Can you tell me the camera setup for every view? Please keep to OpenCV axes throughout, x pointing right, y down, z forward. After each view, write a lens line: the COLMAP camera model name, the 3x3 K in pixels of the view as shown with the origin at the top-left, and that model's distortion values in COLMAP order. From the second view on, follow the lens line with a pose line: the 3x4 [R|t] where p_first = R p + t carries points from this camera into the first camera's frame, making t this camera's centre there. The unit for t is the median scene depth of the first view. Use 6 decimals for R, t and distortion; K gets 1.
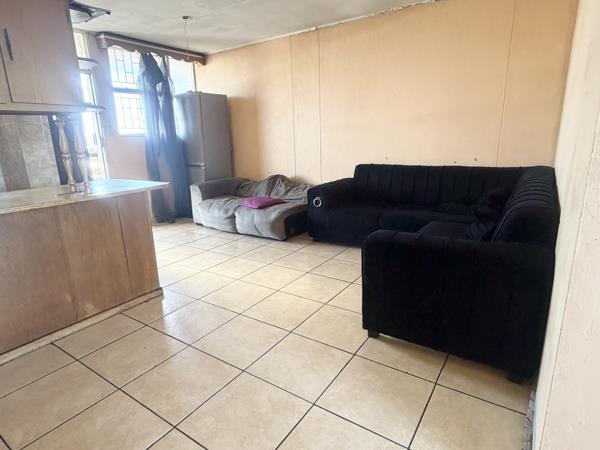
lens RADIAL K [[349.1, 0, 298.4], [0, 349.1, 227.2], [0, 0, 1]] dist [0.000698, -0.001013]
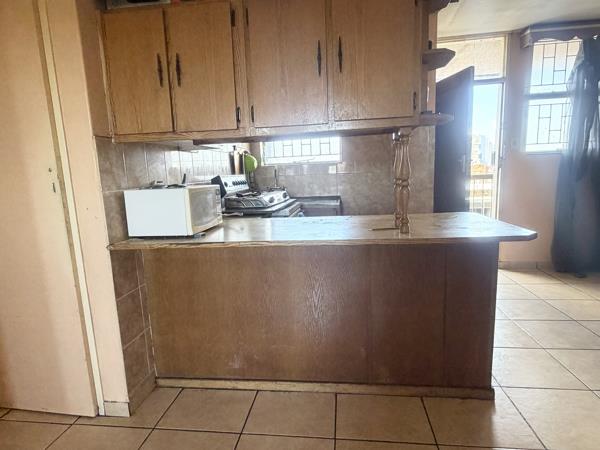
lens RADIAL K [[349.1, 0, 298.4], [0, 349.1, 227.2], [0, 0, 1]] dist [0.000698, -0.001013]
pose [[0.447810, 0.152647, -0.881002, -0.025339], [-0.195446, 0.978203, 0.070145, -0.071563], [0.872506, 0.140777, 0.467883, 0.270600]]
